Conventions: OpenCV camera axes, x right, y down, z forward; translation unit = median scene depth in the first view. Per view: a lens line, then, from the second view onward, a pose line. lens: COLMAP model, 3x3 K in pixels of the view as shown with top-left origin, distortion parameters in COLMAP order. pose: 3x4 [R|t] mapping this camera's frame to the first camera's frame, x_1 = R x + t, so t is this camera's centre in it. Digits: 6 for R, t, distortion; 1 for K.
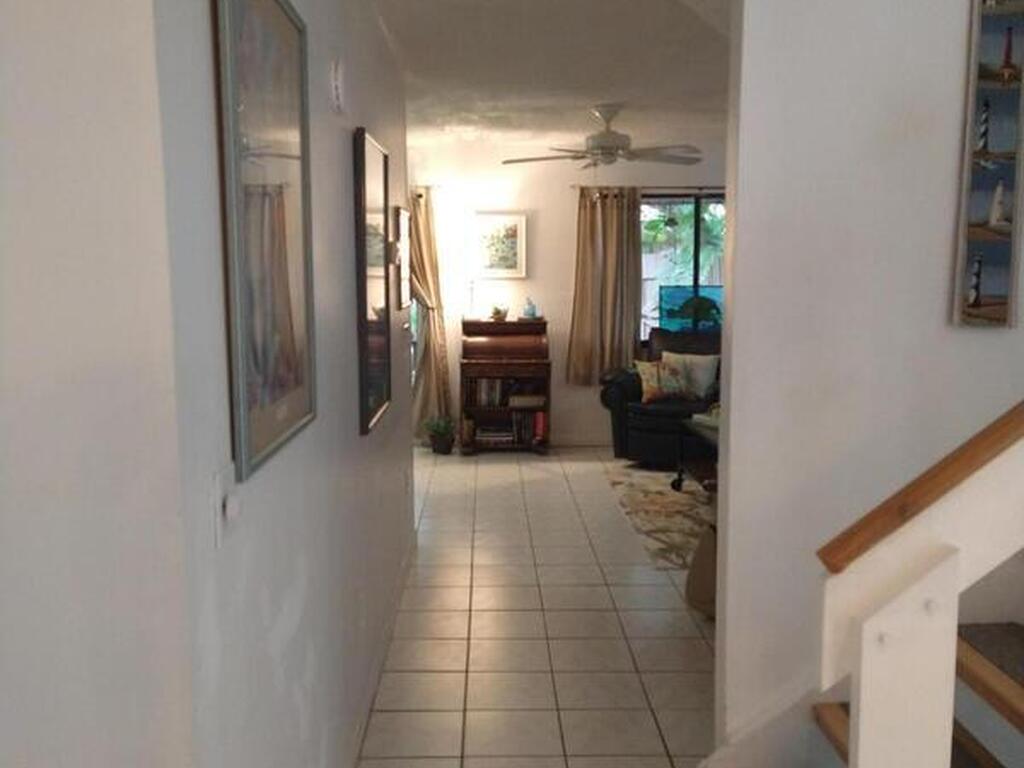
lens RADIAL K [[969.7, 0, 514.1], [0, 969.7, 385.4], [0, 0, 1]] dist [0.026974, 0.000000]
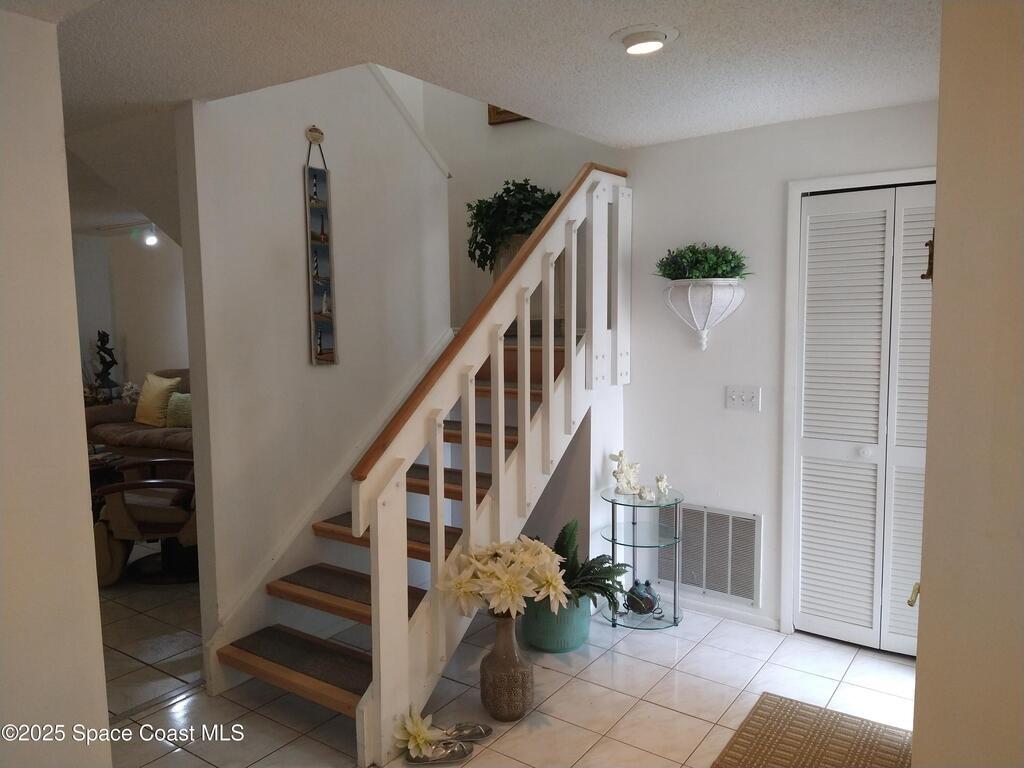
lens RADIAL K [[760.3, 0, 513.2], [0, 760.3, 382.5], [0, 0, 1]] dist [0.063056, -0.050300]
pose [[0.588876, -0.085273, 0.803712, -0.539234], [0.106103, 0.993969, 0.027717, -0.027574], [-0.801228, 0.068955, 0.594372, -0.213075]]
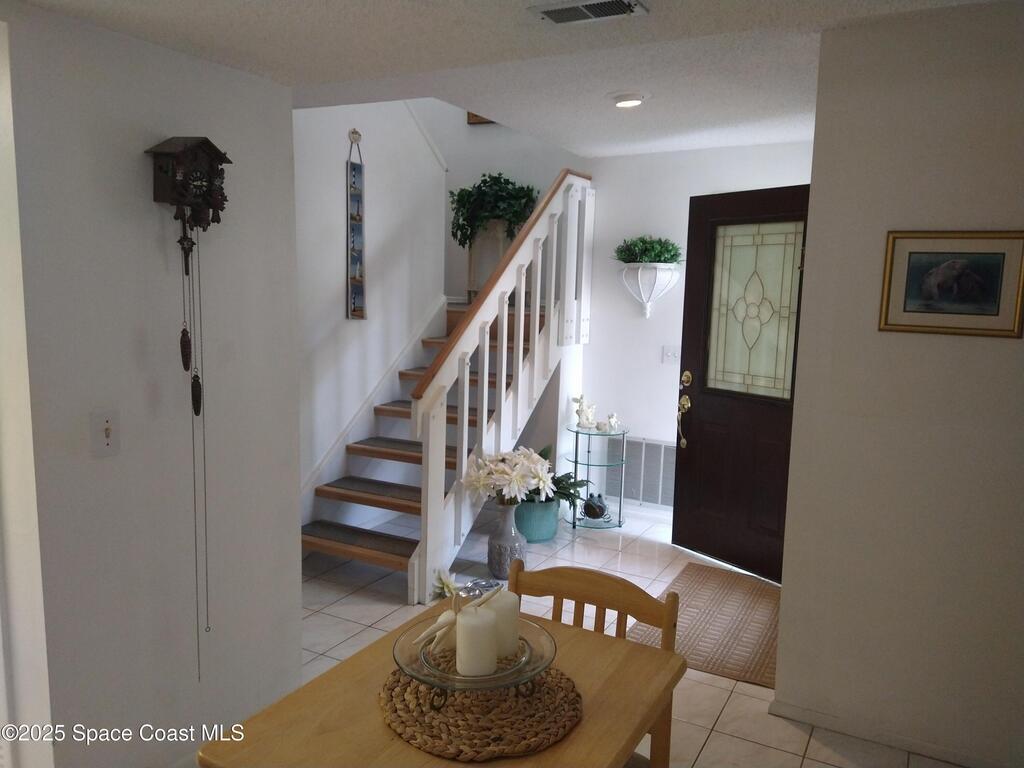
lens RADIAL K [[760.3, 0, 513.6], [0, 760.3, 381.0], [0, 0, 1]] dist [0.063056, -0.050300]
pose [[0.493812, -0.096142, 0.864237, -1.024508], [0.076999, 0.994800, 0.066670, -0.003567], [-0.866153, 0.033623, 0.498647, -0.305989]]
